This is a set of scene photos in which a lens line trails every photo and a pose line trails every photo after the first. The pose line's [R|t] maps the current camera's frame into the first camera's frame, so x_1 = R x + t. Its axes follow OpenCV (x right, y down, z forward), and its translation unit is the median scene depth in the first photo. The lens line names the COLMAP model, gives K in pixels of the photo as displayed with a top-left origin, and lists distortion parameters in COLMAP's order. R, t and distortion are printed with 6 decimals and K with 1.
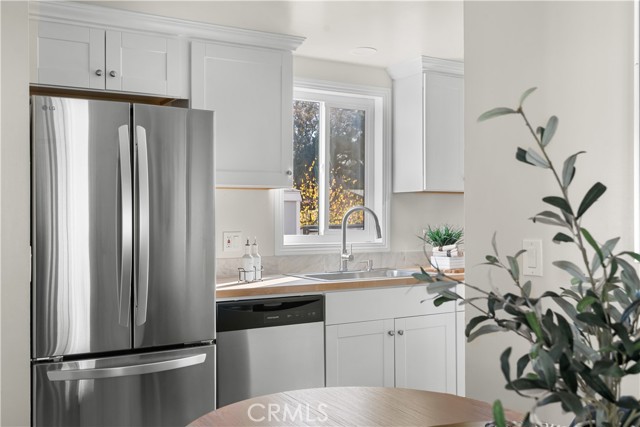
lens RADIAL K [[641.4, 0, 319.0], [0, 641.4, 210.5], [0, 0, 1]] dist [0.008054, 0.000000]
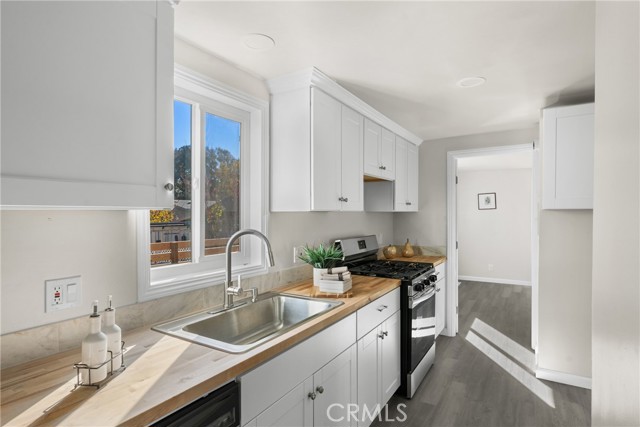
lens RADIAL K [[336.7, 0, 316.0], [0, 336.7, 216.9], [0, 0, 1]] dist [-0.014105, -0.000522]
pose [[0.883503, -0.005398, 0.468394, -0.065821], [-0.002035, 0.999880, 0.015361, -0.029977], [-0.468421, -0.014525, 0.883386, 0.562375]]
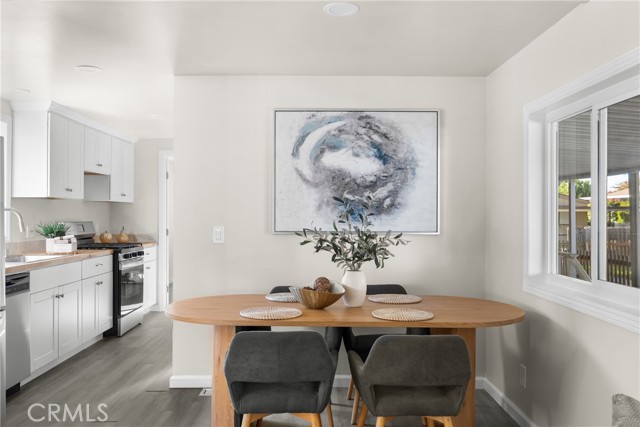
lens RADIAL K [[560.0, 0, 316.9], [0, 560.0, 211.6], [0, 0, 1]] dist [0.010278, 0.020207]
pose [[0.494537, 0.009987, 0.869099, -0.614060], [-0.009525, 0.999936, -0.006070, 0.002913], [-0.869105, -0.005276, 0.494600, -0.110269]]
